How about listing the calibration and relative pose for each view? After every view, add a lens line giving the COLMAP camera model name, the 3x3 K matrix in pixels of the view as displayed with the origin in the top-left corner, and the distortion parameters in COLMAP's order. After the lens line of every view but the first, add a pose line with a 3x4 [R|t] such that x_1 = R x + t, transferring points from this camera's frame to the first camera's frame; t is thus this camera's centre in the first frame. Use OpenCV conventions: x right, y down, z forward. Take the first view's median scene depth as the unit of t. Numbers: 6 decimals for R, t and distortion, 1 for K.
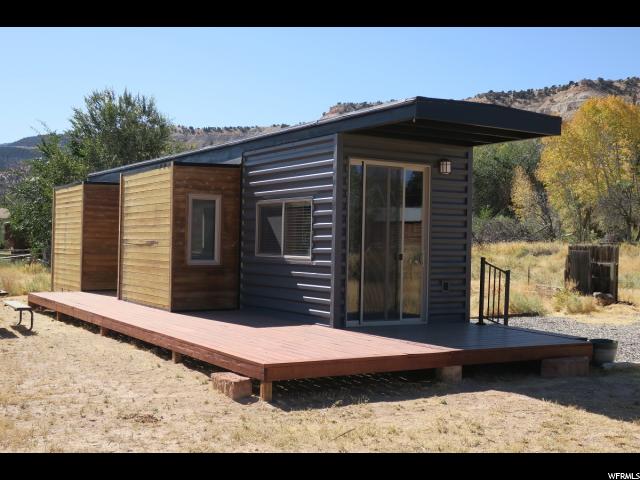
lens RADIAL K [[828.0, 0, 319.4], [0, 828.0, 241.5], [0, 0, 1]] dist [-0.007091, 0.000000]
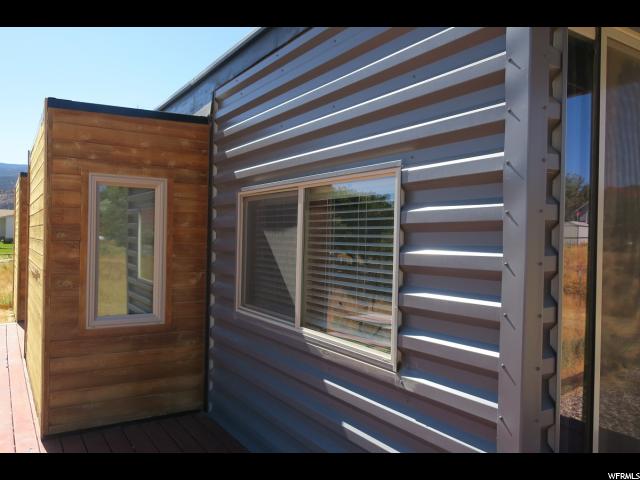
lens RADIAL K [[525.9, 0, 322.3], [0, 525.9, 238.9], [0, 0, 1]] dist [-0.022175, -0.003845]
pose [[0.999722, 0.003726, 0.023263, -0.036743], [-0.003823, 0.999984, 0.004088, -0.023099], [-0.023248, -0.004175, 0.999721, 0.710286]]
